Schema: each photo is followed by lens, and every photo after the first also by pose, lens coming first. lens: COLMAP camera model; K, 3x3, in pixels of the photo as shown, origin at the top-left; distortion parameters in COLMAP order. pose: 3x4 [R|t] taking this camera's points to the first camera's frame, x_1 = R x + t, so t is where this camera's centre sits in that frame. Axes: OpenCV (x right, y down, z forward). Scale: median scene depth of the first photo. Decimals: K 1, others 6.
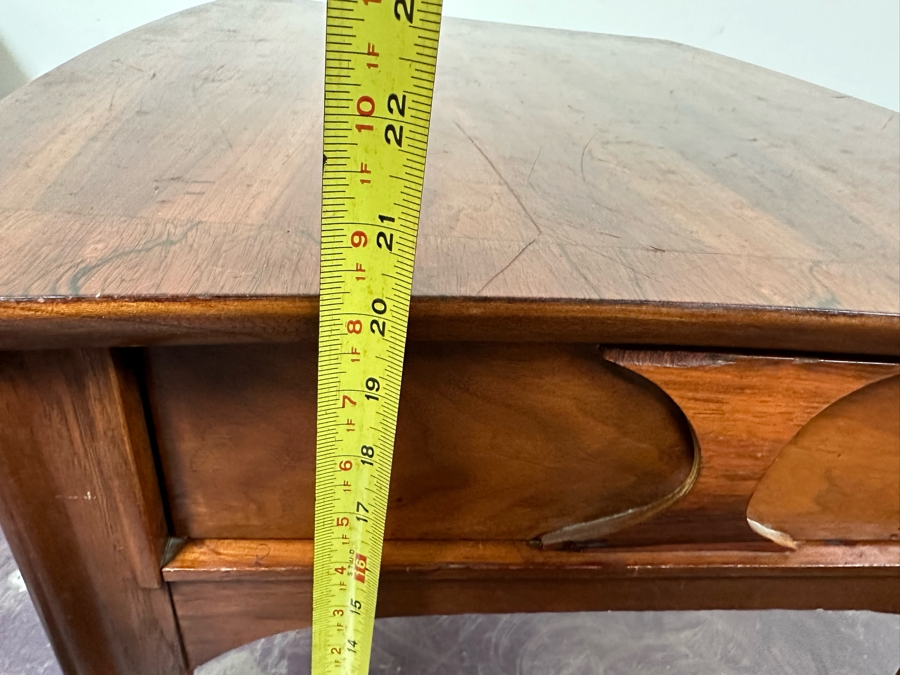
lens RADIAL K [[658.1, 0, 429.3], [0, 658.1, 386.0], [0, 0, 1]] dist [0.018772, -0.043257]
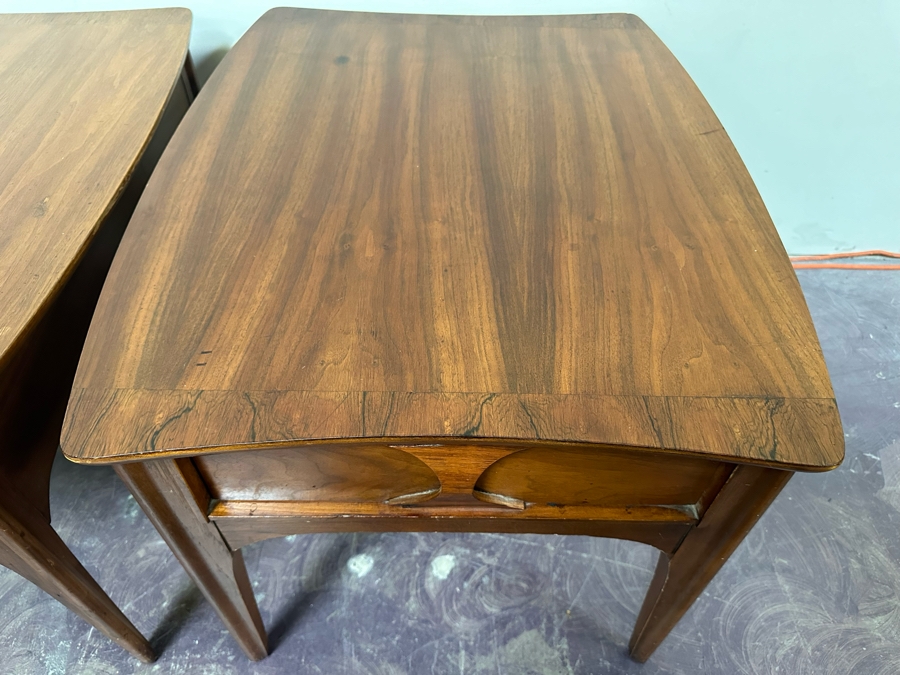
lens RADIAL K [[658.1, 0, 454.0], [0, 658.1, 346.3], [0, 0, 1]] dist [0.018772, -0.043257]
pose [[0.993514, 0.004019, -0.113642, 0.700945], [0.020055, 0.977517, 0.209899, -0.768443], [0.111930, -0.210817, 0.971096, -0.983248]]
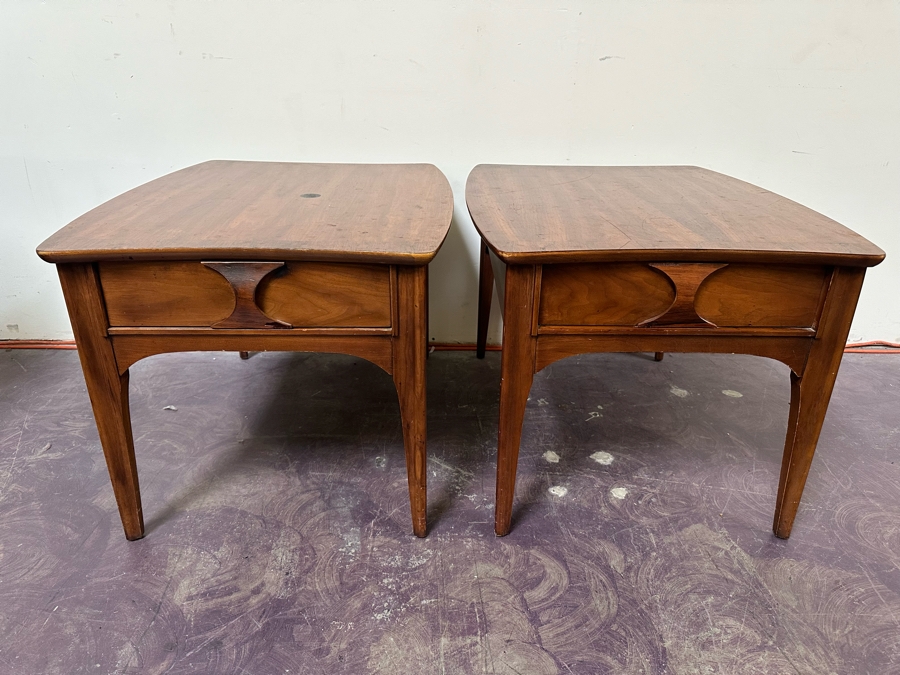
lens RADIAL K [[658.1, 0, 445.8], [0, 658.1, 333.2], [0, 0, 1]] dist [0.018772, -0.043257]
pose [[0.993105, -0.048102, -0.106905, -0.577145], [0.024267, 0.976541, -0.213961, 1.201359], [0.114689, 0.209891, 0.970975, -3.048713]]
